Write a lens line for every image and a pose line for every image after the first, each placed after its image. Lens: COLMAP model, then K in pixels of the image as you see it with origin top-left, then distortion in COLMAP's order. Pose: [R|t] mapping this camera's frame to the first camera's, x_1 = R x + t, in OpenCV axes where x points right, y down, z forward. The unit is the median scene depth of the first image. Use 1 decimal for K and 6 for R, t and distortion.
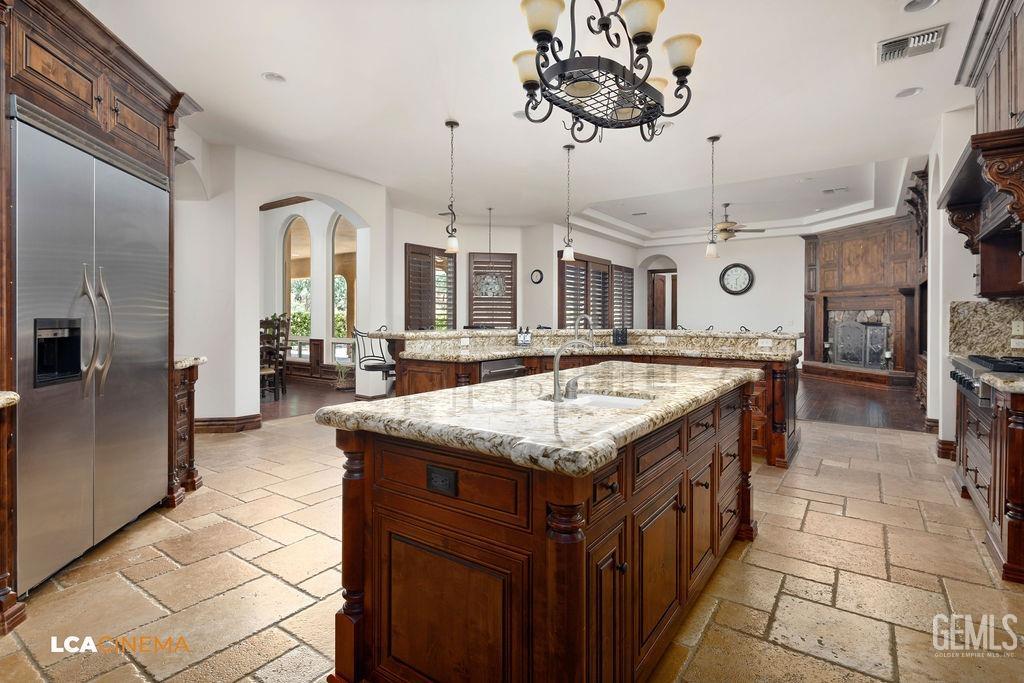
lens RADIAL K [[509.2, 0, 513.8], [0, 509.2, 319.4], [0, 0, 1]] dist [0.001699, 0.000282]
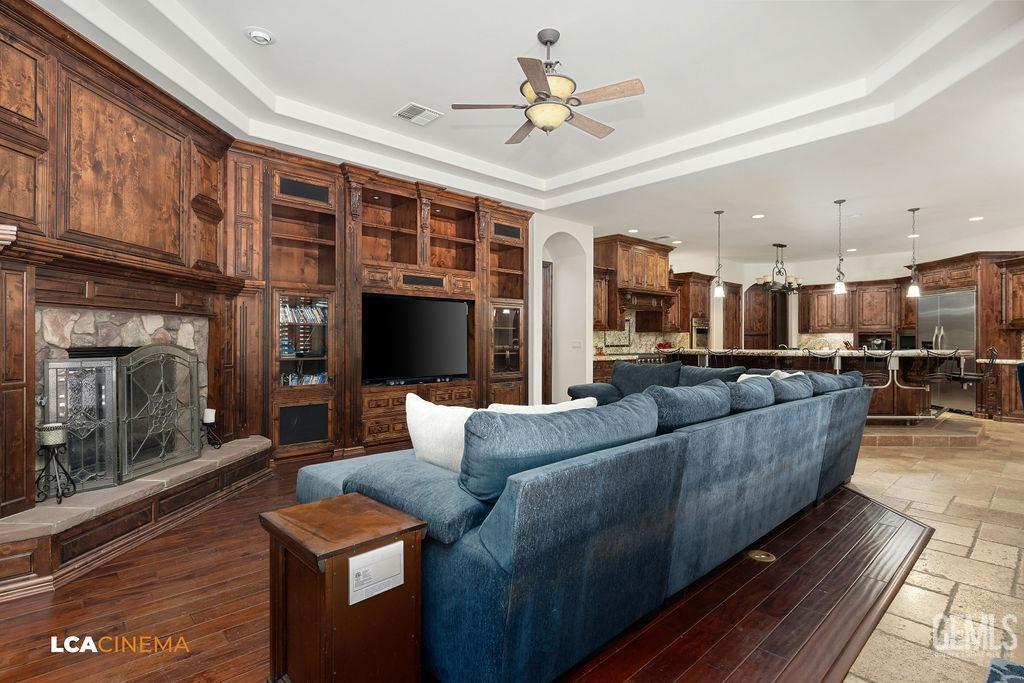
lens RADIAL K [[500.9, 0, 517.3], [0, 500.9, 338.9], [0, 0, 1]] dist [-0.001955, -0.000493]
pose [[-0.979056, -0.001524, 0.203587, 0.320732], [-0.001167, 0.999998, 0.001874, -0.001287], [-0.203589, 0.001597, -0.979055, 1.204834]]
